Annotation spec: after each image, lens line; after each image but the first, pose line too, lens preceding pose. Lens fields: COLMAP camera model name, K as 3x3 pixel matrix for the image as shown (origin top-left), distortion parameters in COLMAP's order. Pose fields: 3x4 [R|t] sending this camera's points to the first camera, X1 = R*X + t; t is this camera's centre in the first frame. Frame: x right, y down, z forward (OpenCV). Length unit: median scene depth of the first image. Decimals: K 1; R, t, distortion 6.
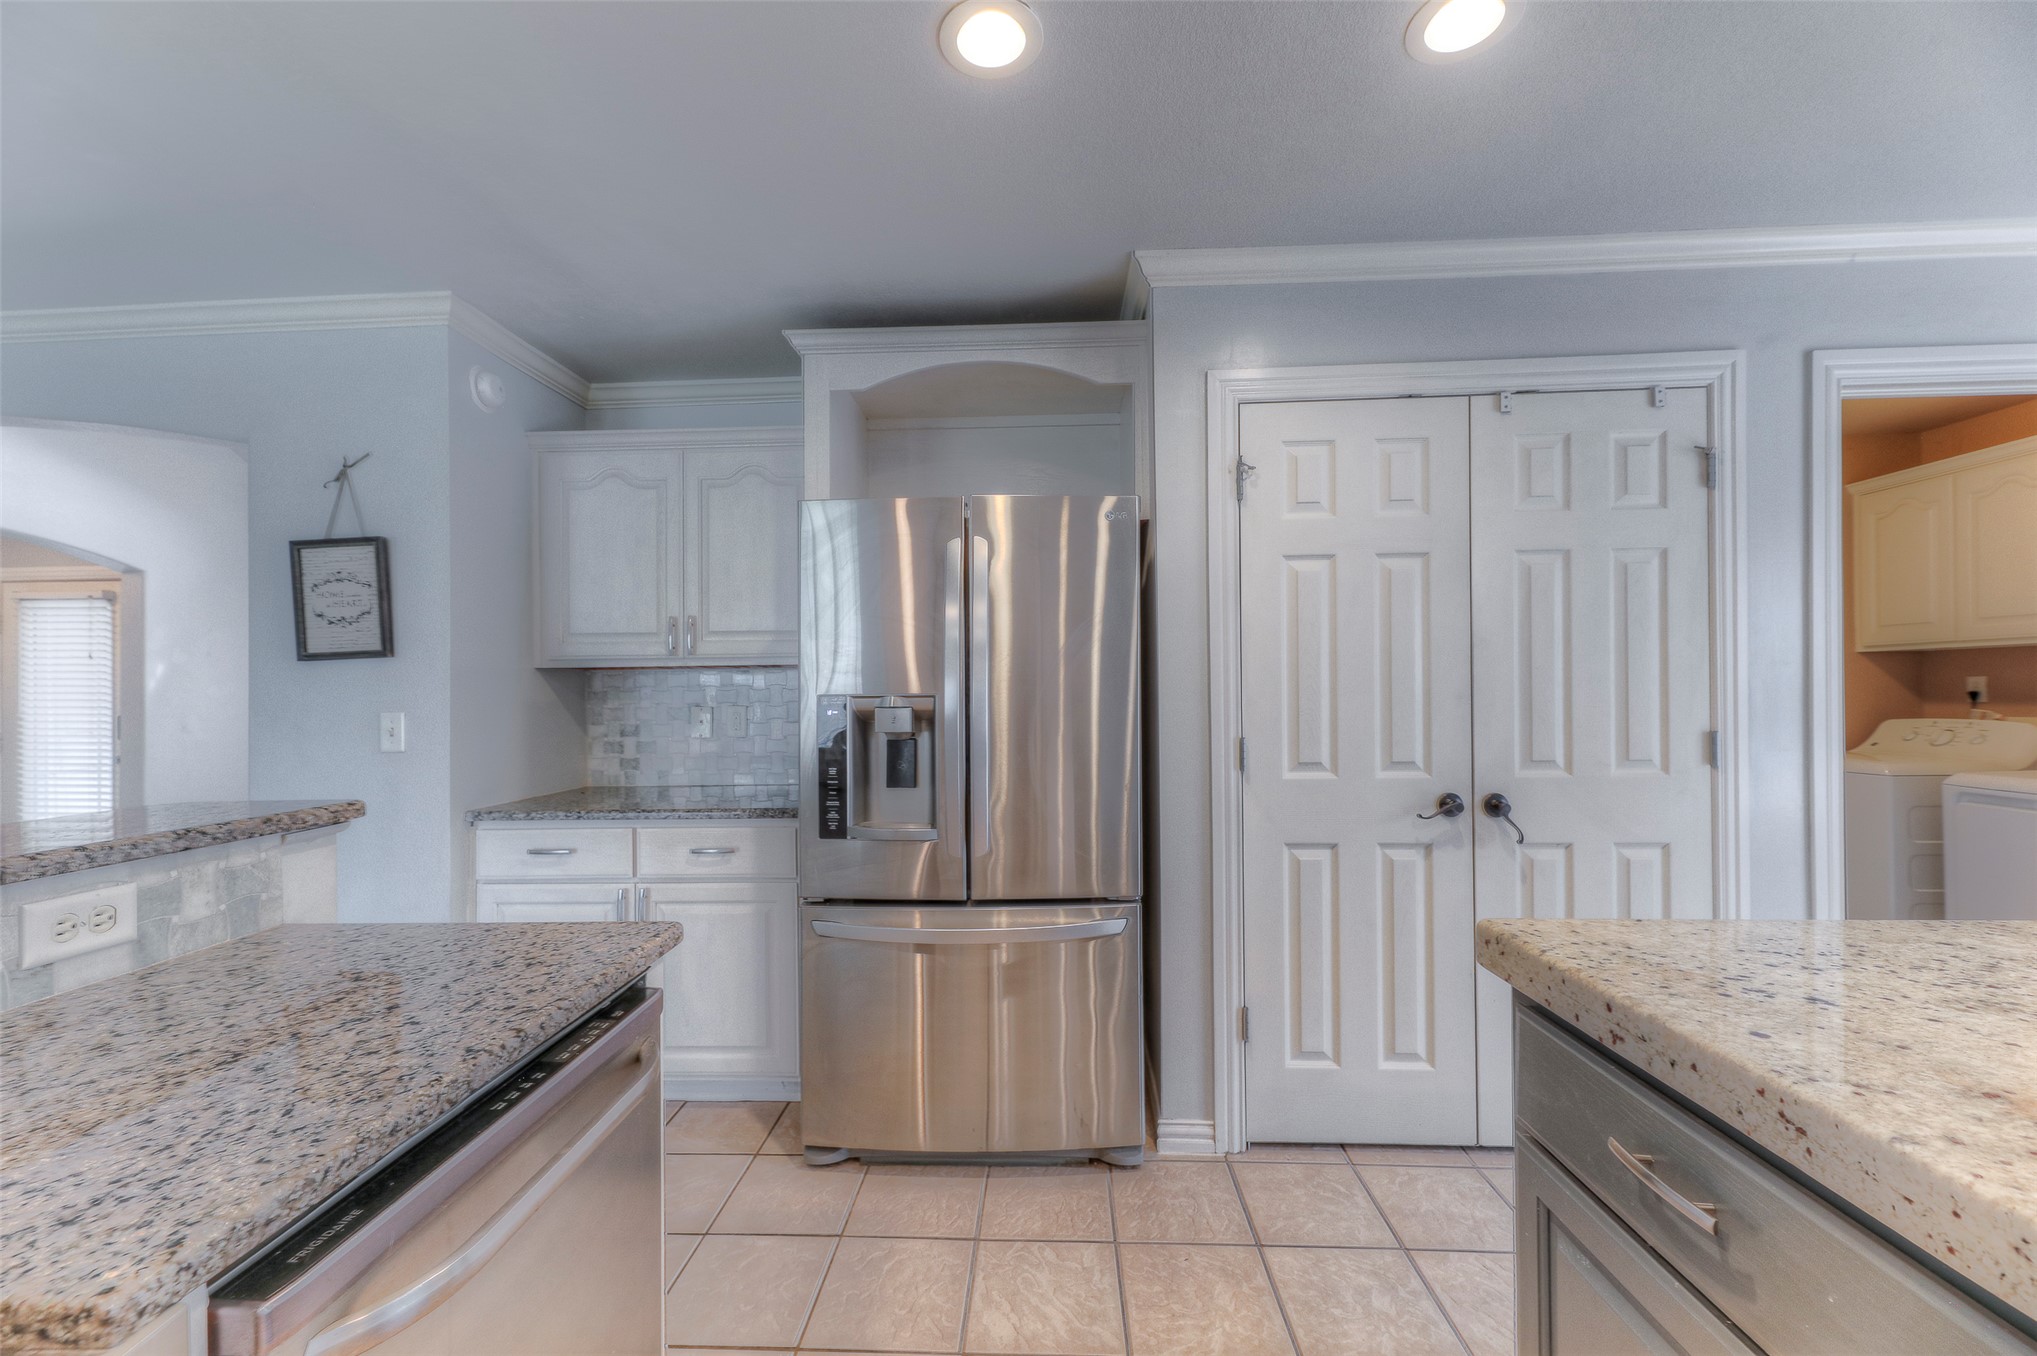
lens RADIAL K [[817.0, 0, 1030.8], [0, 817.0, 684.9], [0, 0, 1]] dist [0.006459, -0.001915]
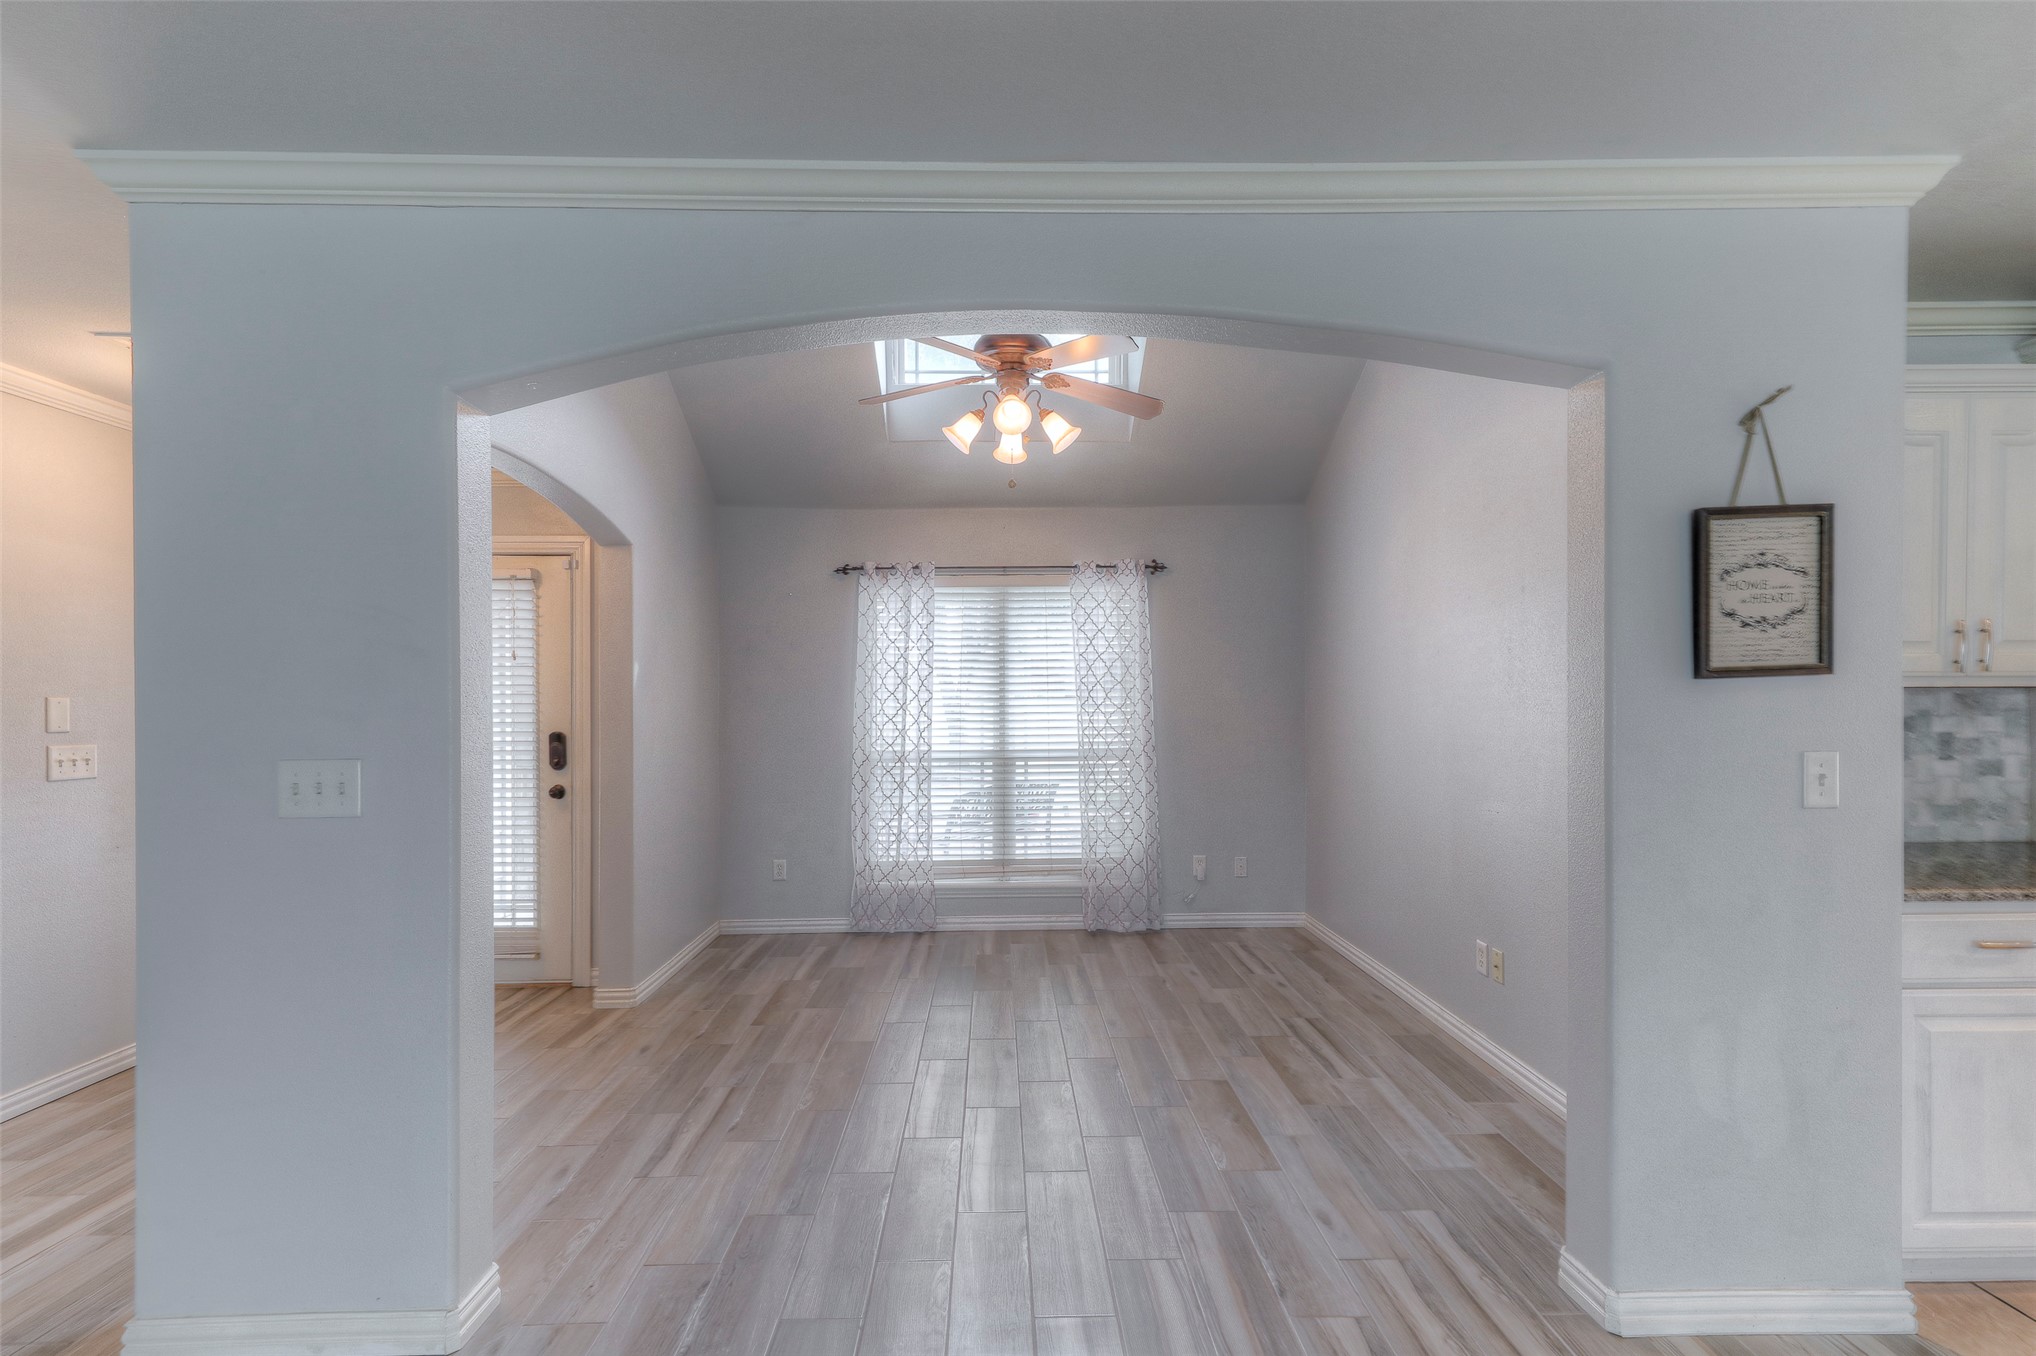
lens RADIAL K [[922.0, 0, 998.4], [0, 922.0, 712.0], [0, 0, 1]] dist [0.013526, -0.002362]
pose [[0.999008, 0.010265, 0.043331, -1.676533], [-0.011246, 0.999685, 0.022451, -0.012432], [-0.043087, -0.022916, 0.998808, 0.243085]]
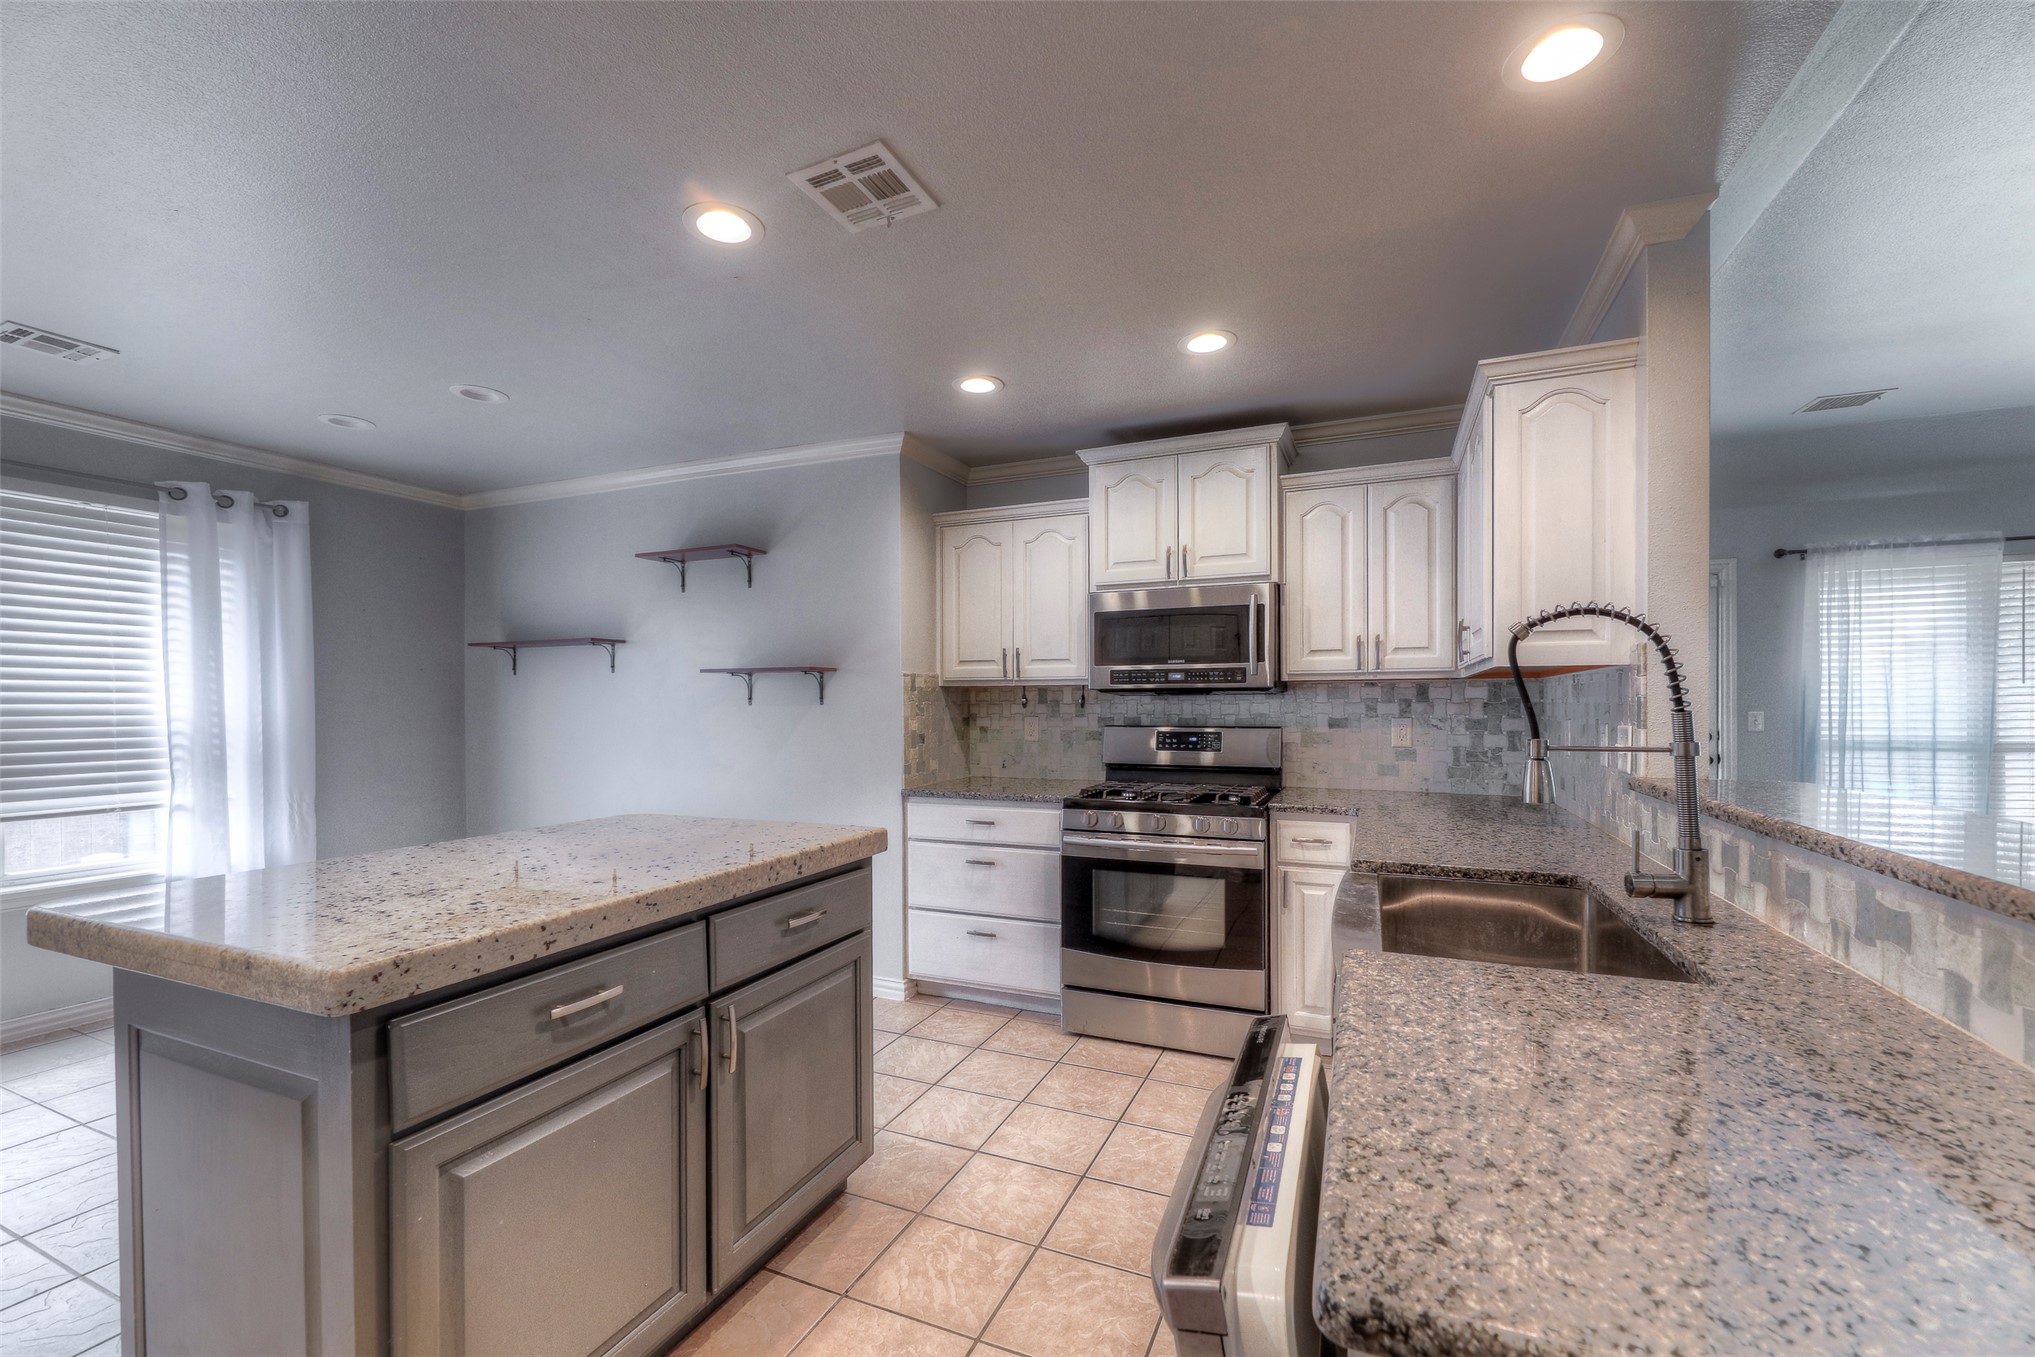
lens RADIAL K [[816.2, 0, 1029.9], [0, 816.2, 711.1], [0, 0, 1]] dist [0.006459, -0.001915]
pose [[-0.931533, 0.012395, 0.363446, -0.245293], [0.012427, 0.999920, -0.002249, 0.007065], [-0.363445, 0.002422, -0.931612, 0.780516]]
